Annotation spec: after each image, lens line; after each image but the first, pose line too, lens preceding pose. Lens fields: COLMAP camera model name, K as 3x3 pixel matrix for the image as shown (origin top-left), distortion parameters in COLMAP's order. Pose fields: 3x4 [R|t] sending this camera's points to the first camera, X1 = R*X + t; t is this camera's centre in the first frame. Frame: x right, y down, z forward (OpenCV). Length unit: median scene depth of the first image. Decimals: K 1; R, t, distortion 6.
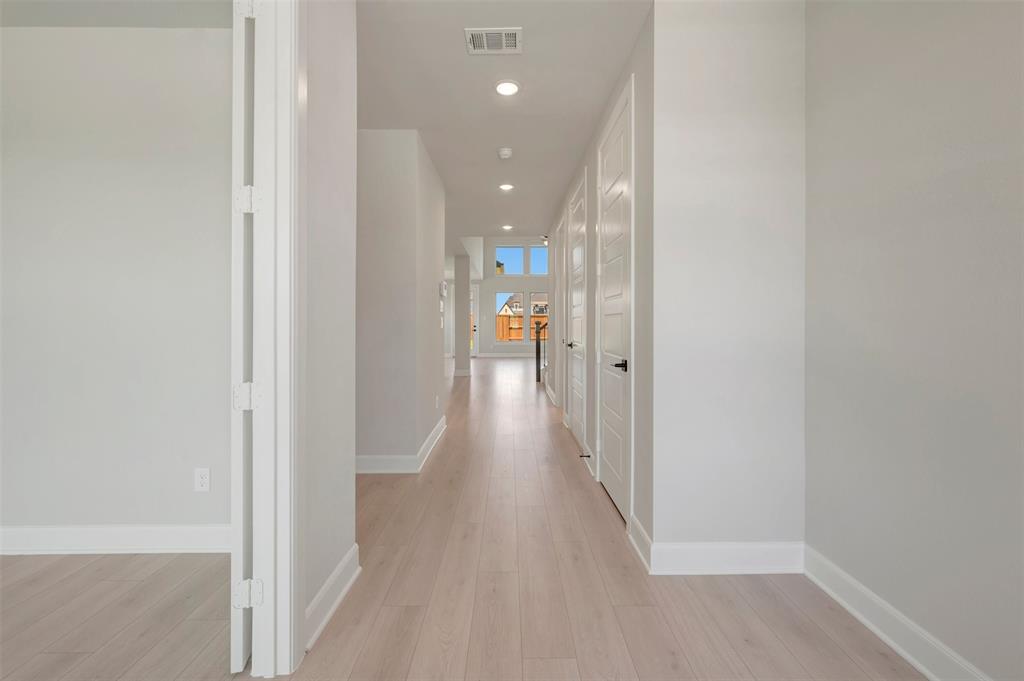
lens RADIAL K [[403.0, 0, 511.1], [0, 403.0, 332.0], [0, 0, 1]] dist [-0.002245, -0.000442]
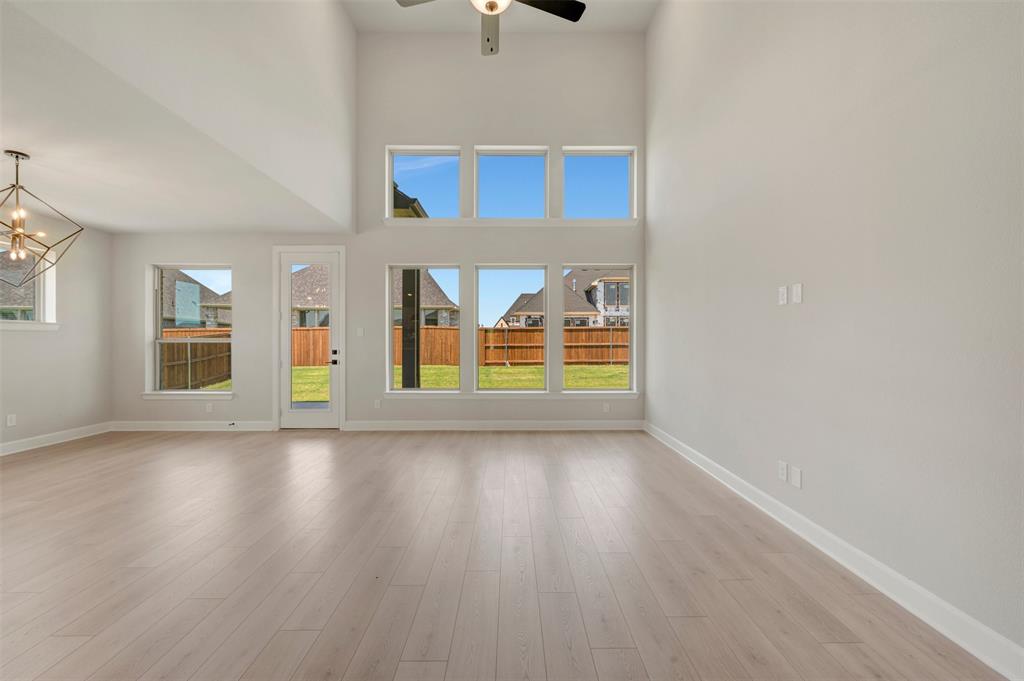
lens RADIAL K [[403.0, 0, 515.0], [0, 403.0, 339.6], [0, 0, 1]] dist [-0.002245, -0.000442]
pose [[0.999979, -0.002029, 0.006081, 0.041424], [0.002145, 0.999815, -0.019125, -0.009104], [-0.006041, 0.019138, 0.999799, 0.299681]]
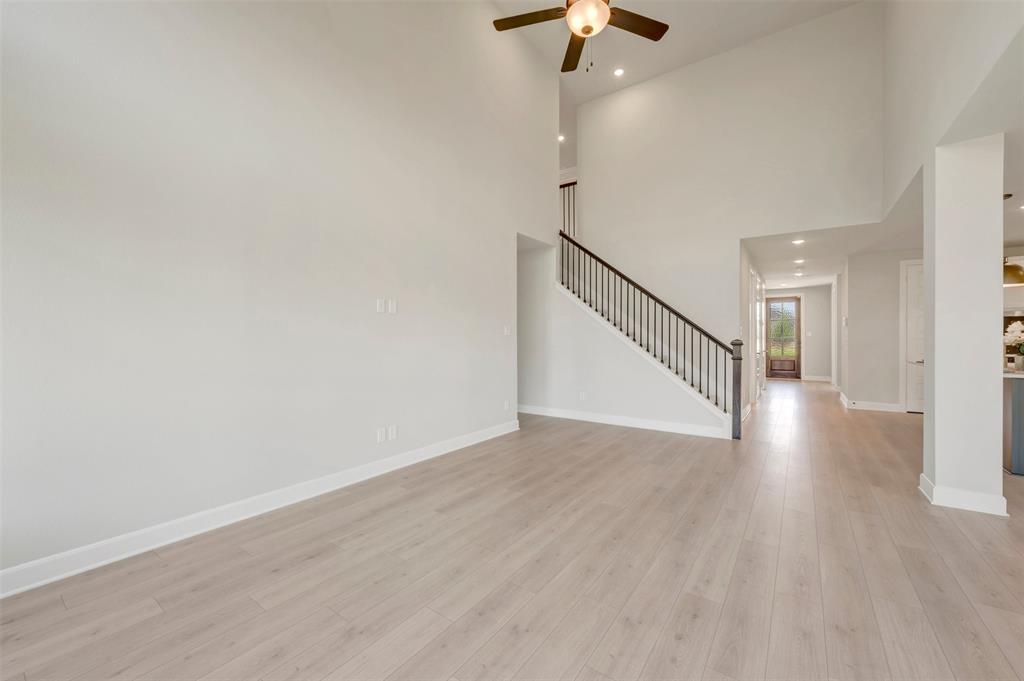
lens RADIAL K [[403.0, 0, 518.7], [0, 403.0, 344.7], [0, 0, 1]] dist [-0.002245, -0.000442]
pose [[-0.818869, -0.011649, 0.573862, -0.004299], [0.009639, 0.999374, 0.034041, -0.012471], [-0.573899, 0.033406, -0.818245, 0.476084]]
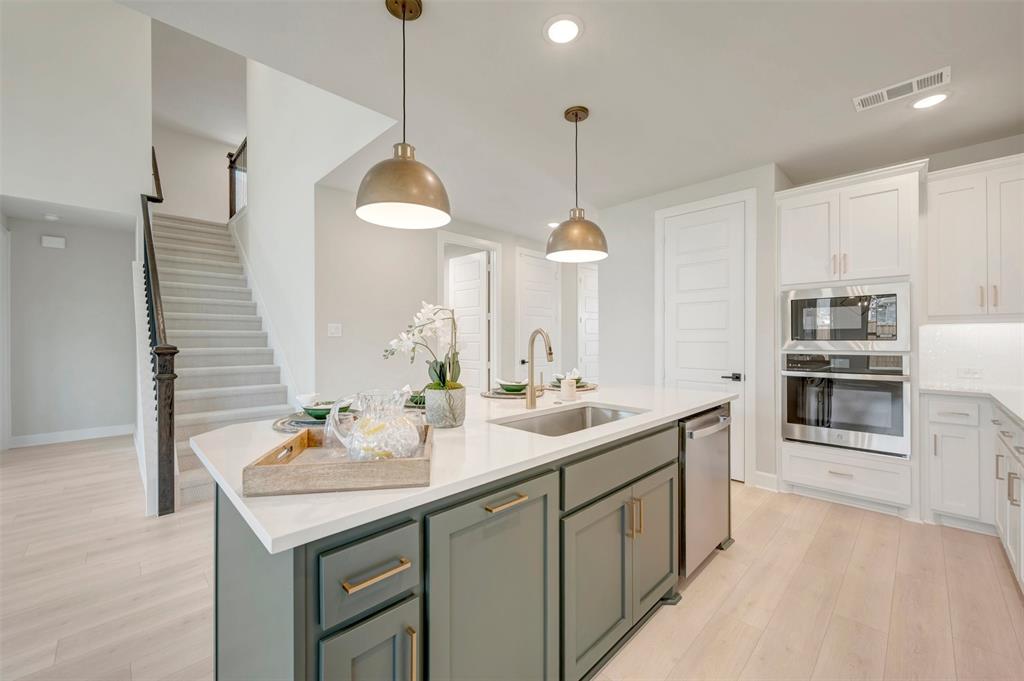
lens RADIAL K [[403.0, 0, 513.7], [0, 403.0, 336.2], [0, 0, 1]] dist [-0.002245, -0.000442]
pose [[-0.703653, -0.000486, 0.710543, -0.120157], [0.014581, 0.999779, 0.015123, -0.010443], [-0.710394, 0.021002, -0.703491, 0.286518]]
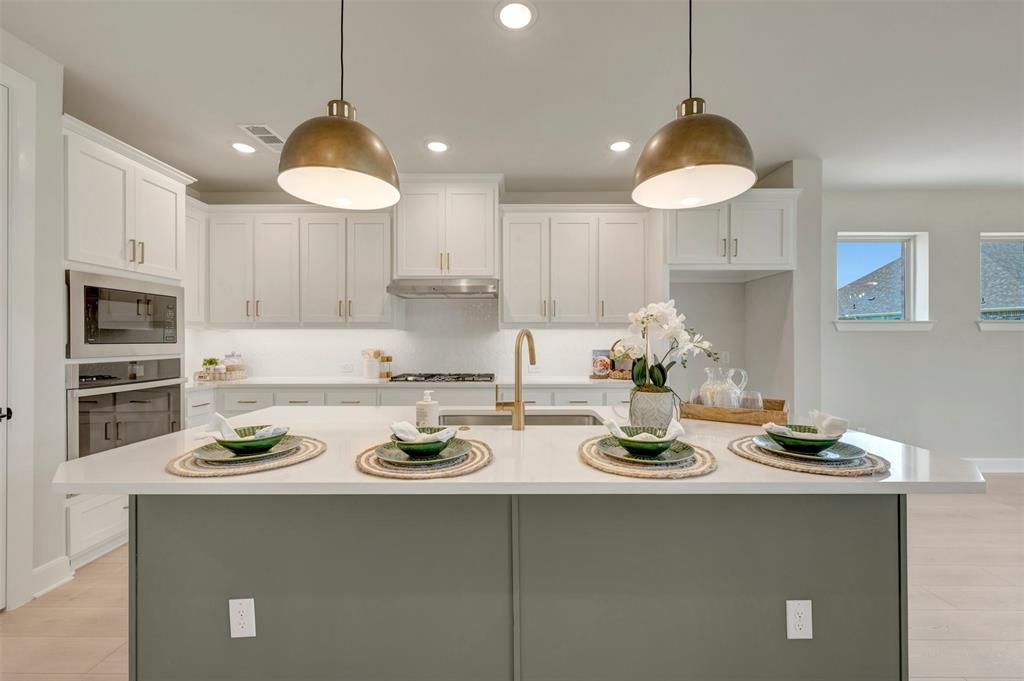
lens RADIAL K [[403.0, 0, 510.8], [0, 403.0, 339.1], [0, 0, 1]] dist [-0.002245, -0.000442]
pose [[-0.009316, -0.002315, -0.999954, -0.016813], [-0.019635, 0.999805, -0.002132, -0.008859], [0.999764, 0.019614, -0.009360, 0.233593]]
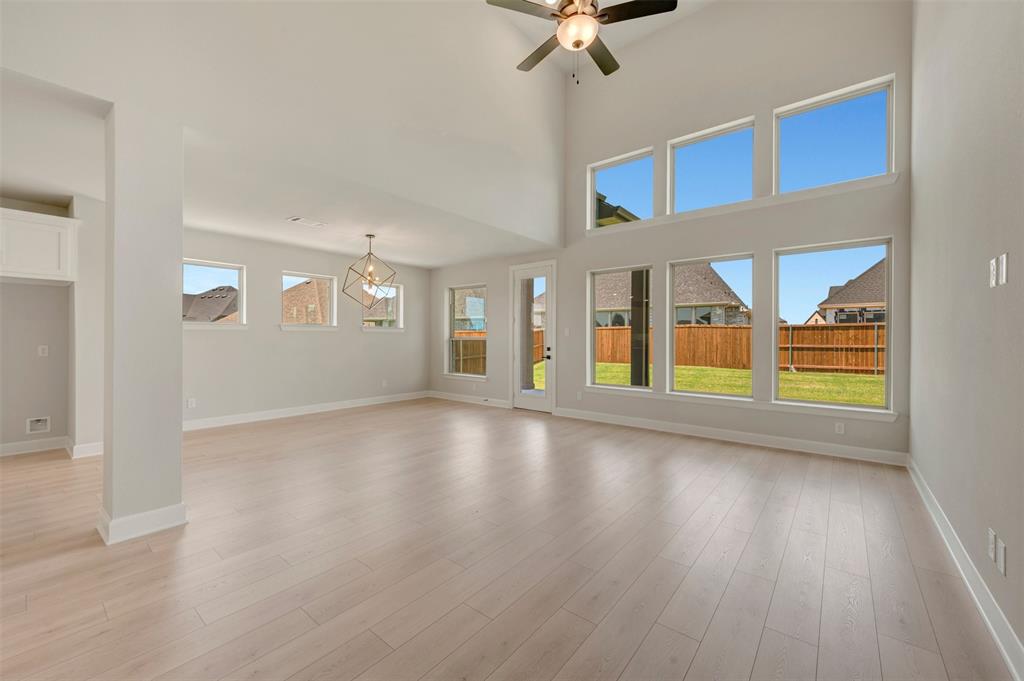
lens RADIAL K [[403.0, 0, 511.9], [0, 403.0, 341.7], [0, 0, 1]] dist [-0.002245, -0.000442]
pose [[0.771228, 0.006991, -0.636520, 0.088267], [-0.015030, 0.999861, -0.007229, -0.009203], [0.636381, 0.015142, 0.771226, 0.300594]]
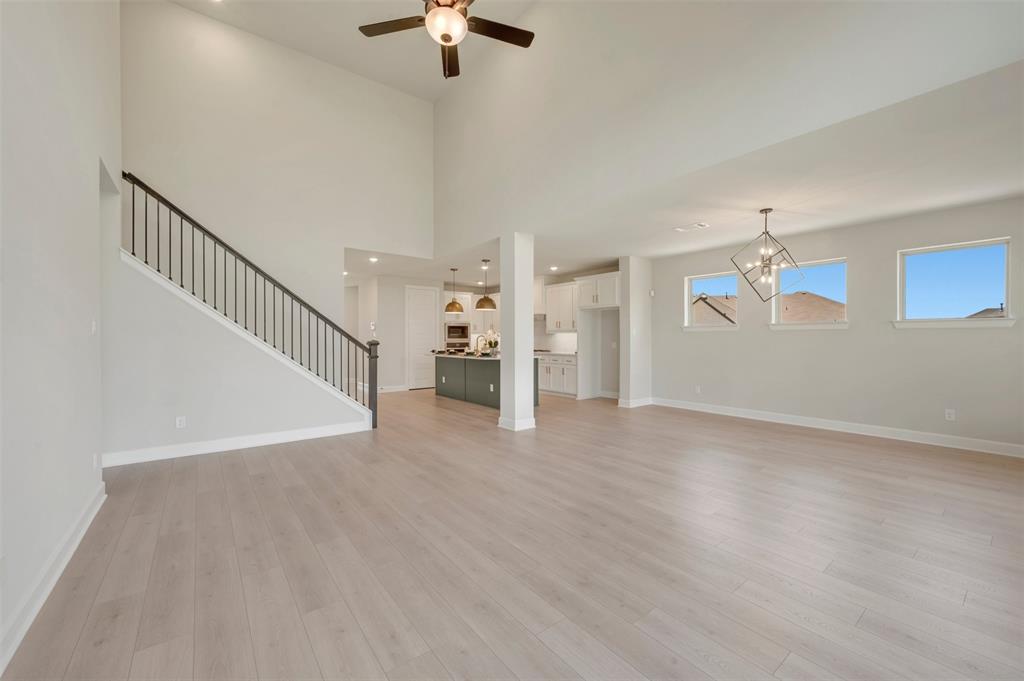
lens RADIAL K [[403.0, 0, 512.5], [0, 403.0, 343.5], [0, 0, 1]] dist [-0.002245, -0.000442]
pose [[-0.787681, 0.007064, -0.616042, 0.085158], [-0.012067, 0.999566, 0.026890, -0.012178], [0.615965, 0.028615, -0.787254, 0.475748]]
